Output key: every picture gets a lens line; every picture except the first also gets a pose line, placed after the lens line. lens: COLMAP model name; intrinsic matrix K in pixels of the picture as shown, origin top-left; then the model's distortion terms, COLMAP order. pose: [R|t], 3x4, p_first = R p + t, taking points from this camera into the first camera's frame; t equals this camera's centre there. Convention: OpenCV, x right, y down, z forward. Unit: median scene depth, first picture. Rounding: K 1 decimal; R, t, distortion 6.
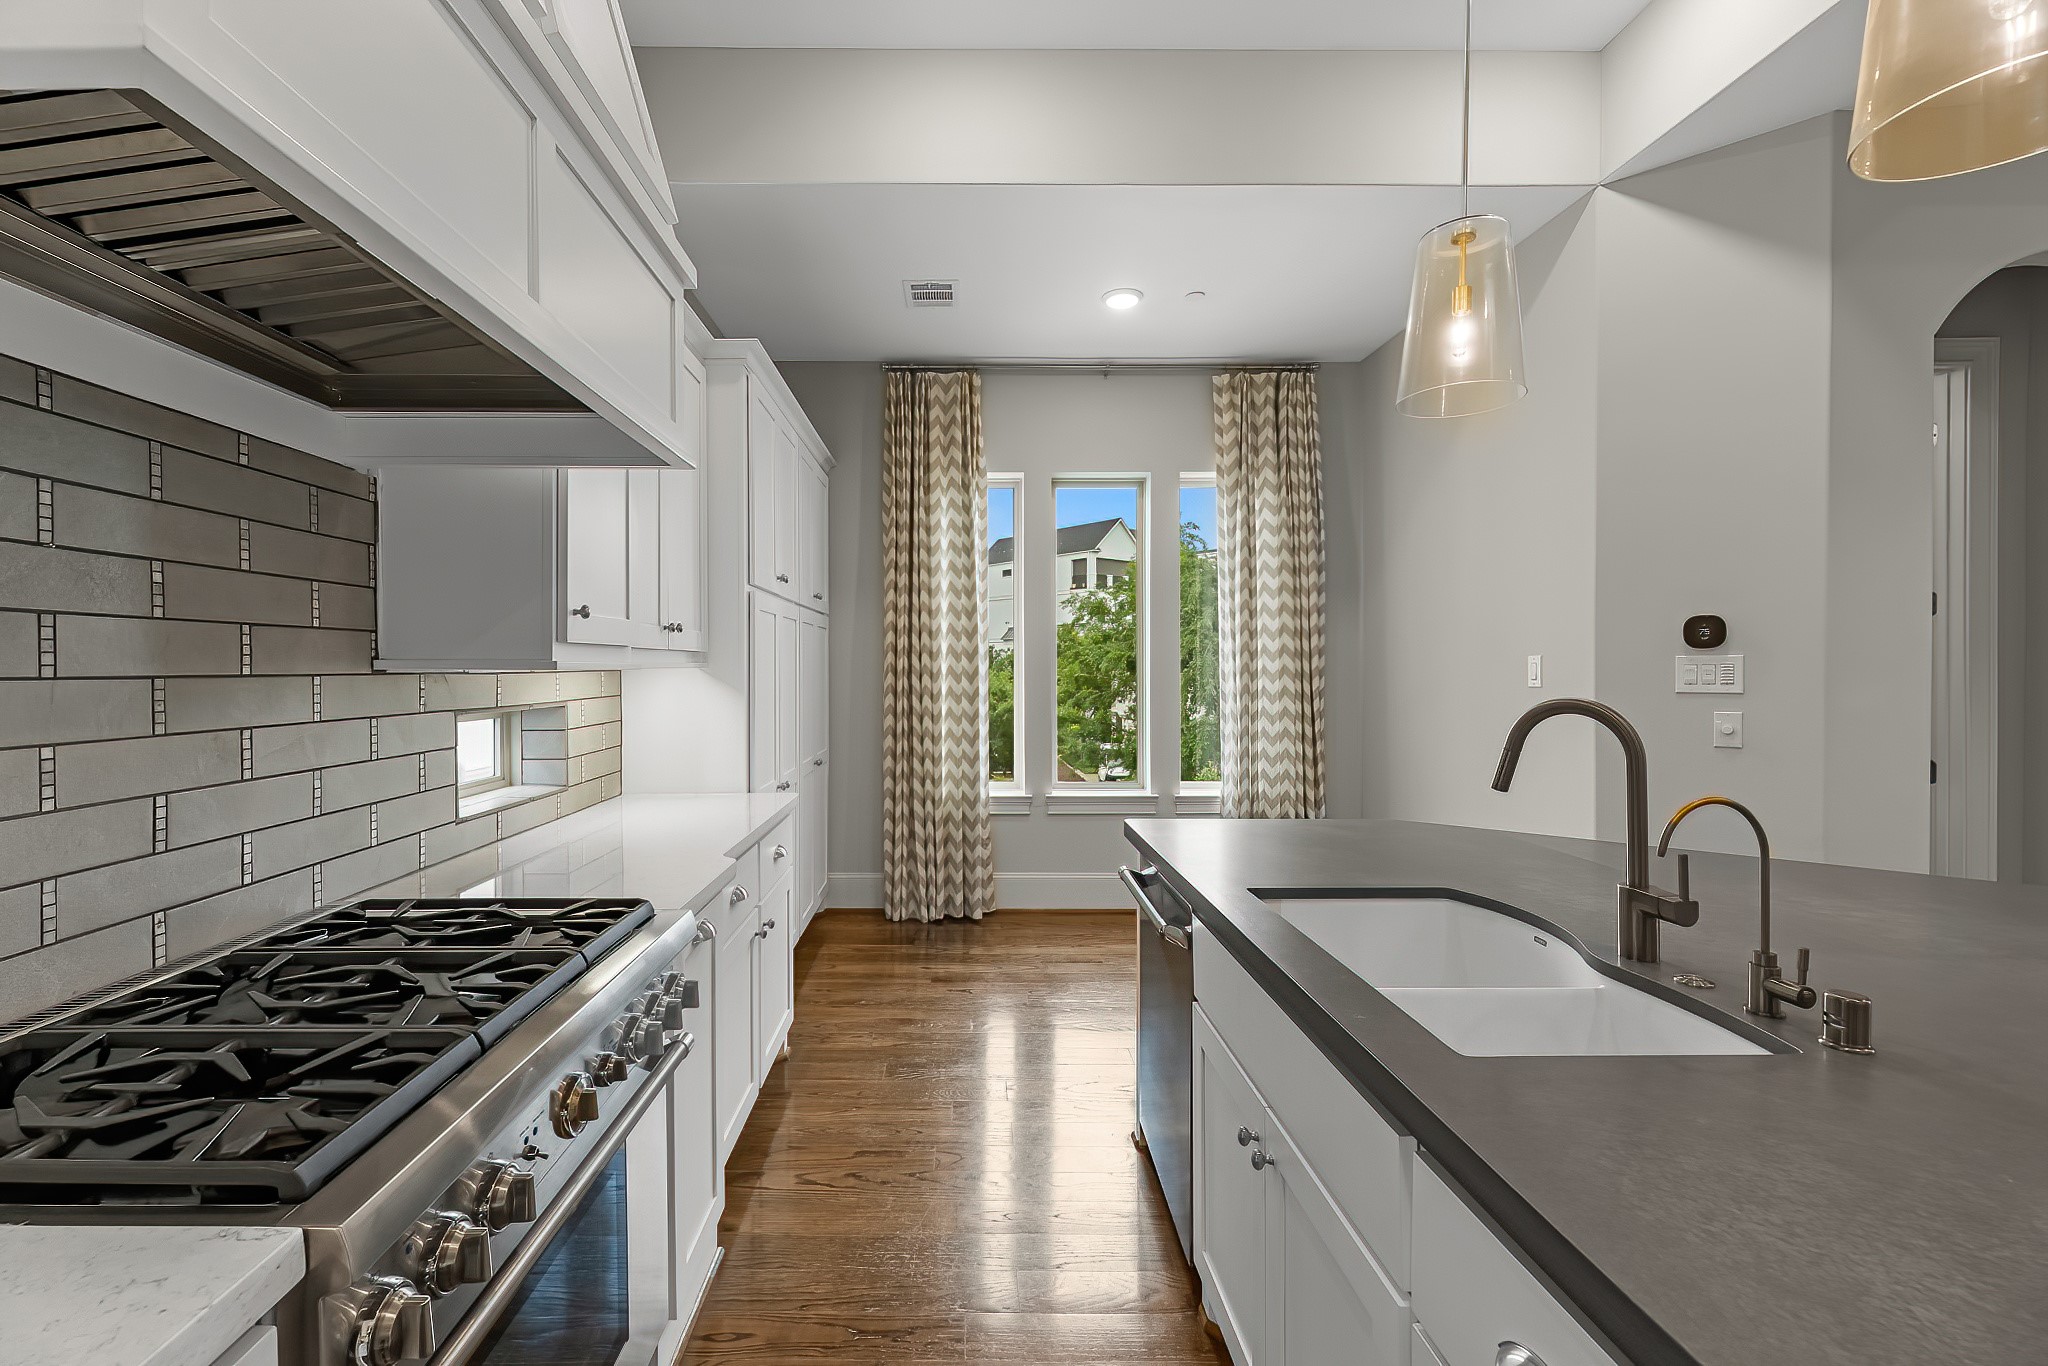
lens RADIAL K [[838.6, 0, 1024.8], [0, 838.6, 675.3], [0, 0, 1]] dist [0.001534, -0.000052]
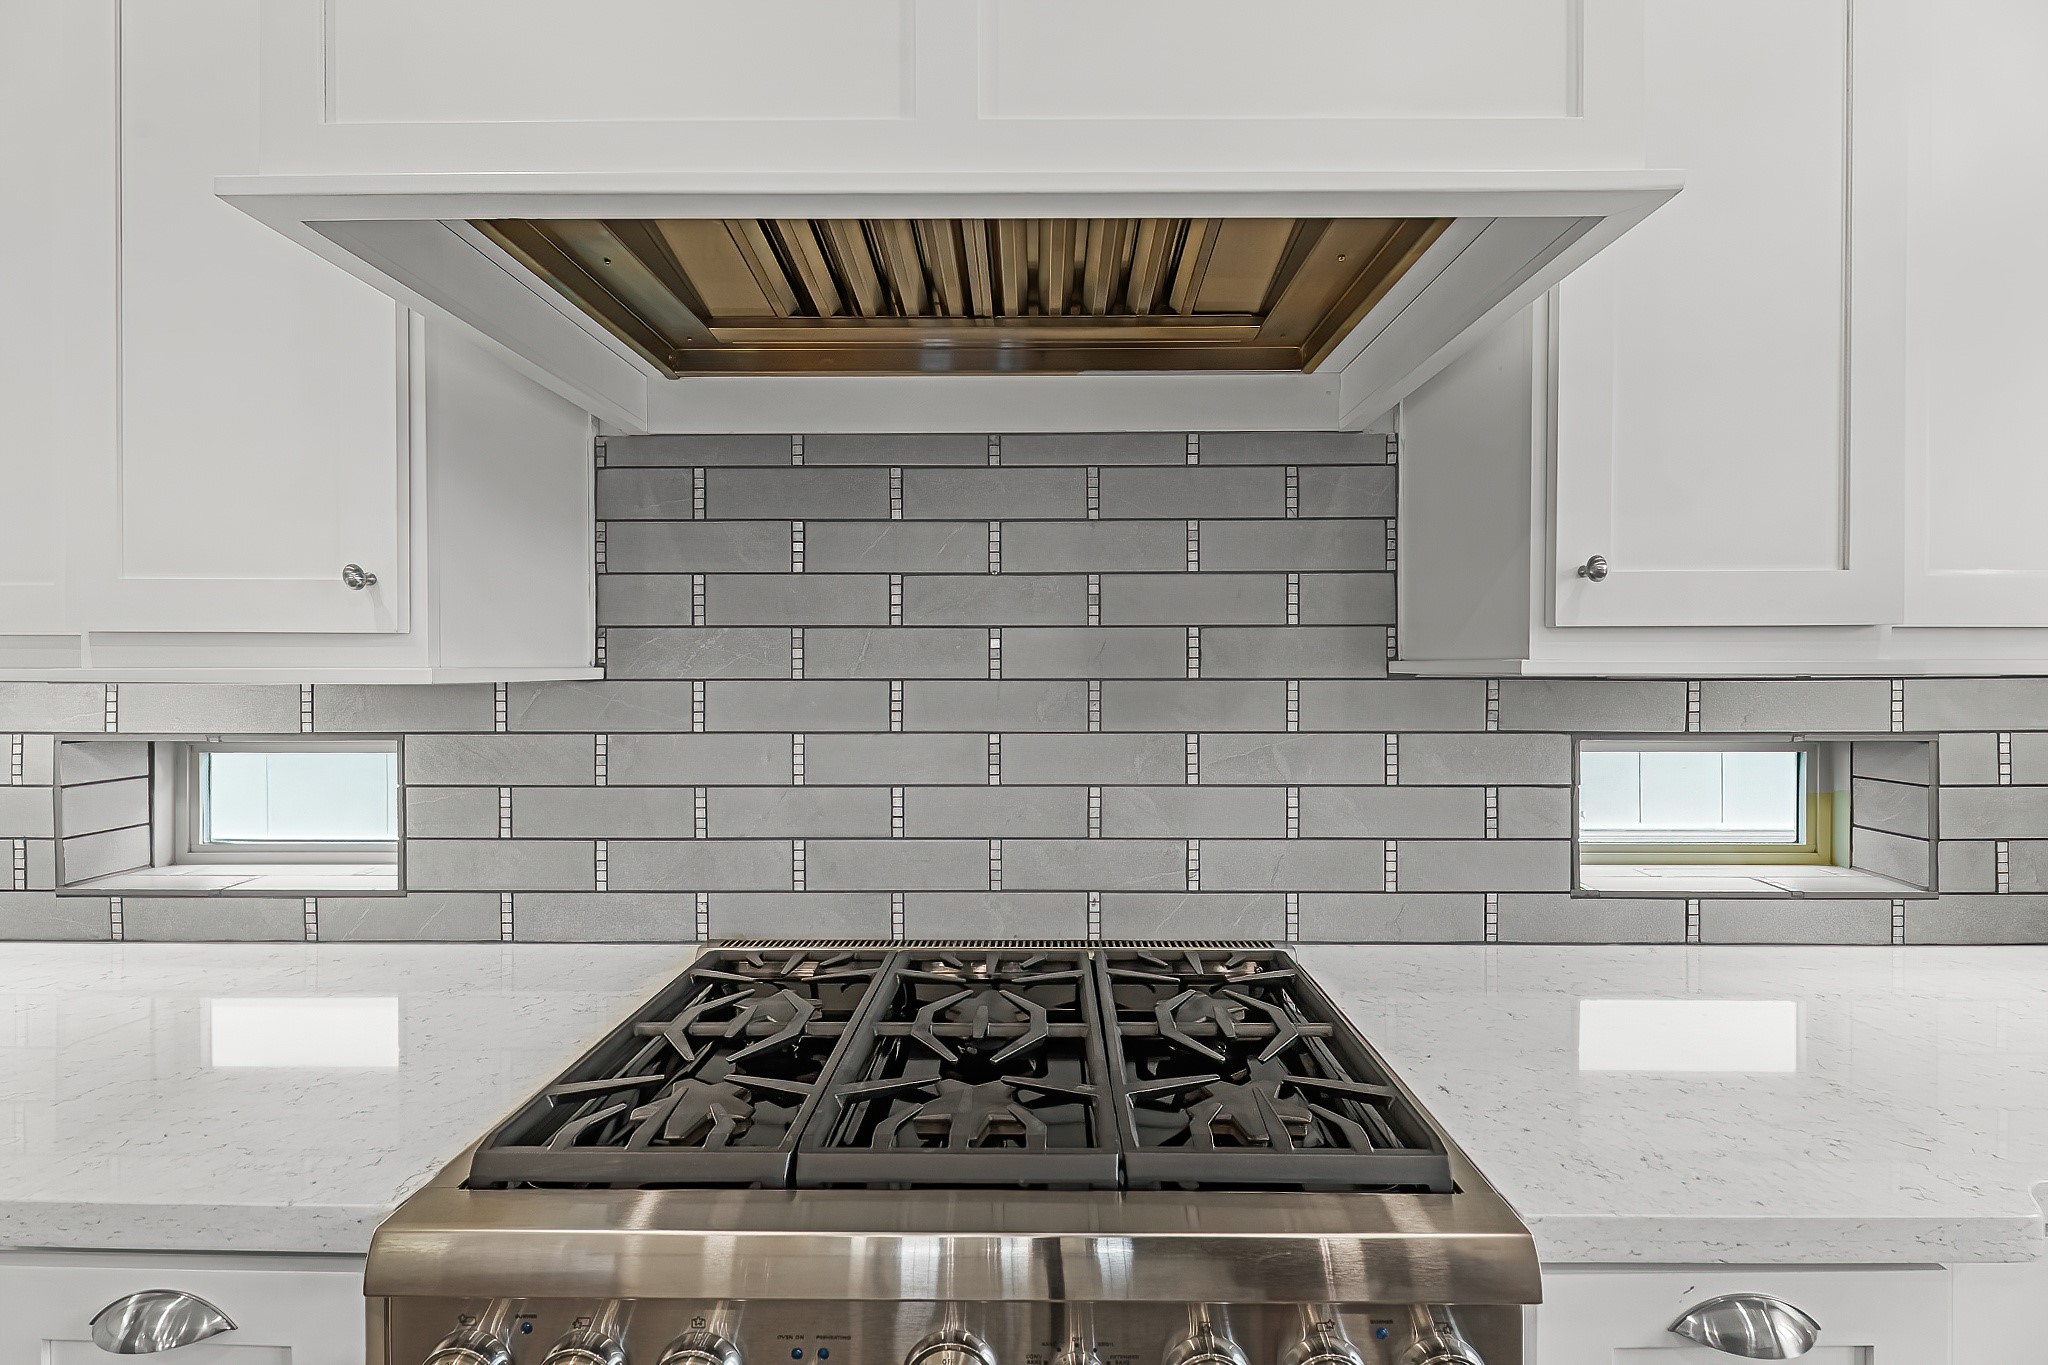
lens RADIAL K [[838.6, 0, 1029.1], [0, 838.6, 674.8], [0, 0, 1]] dist [0.001534, -0.000052]
pose [[-0.080763, 0.007433, -0.996706, 0.065620], [-0.008262, 0.999933, 0.008126, -0.010807], [0.996699, 0.008891, -0.080696, 0.881764]]
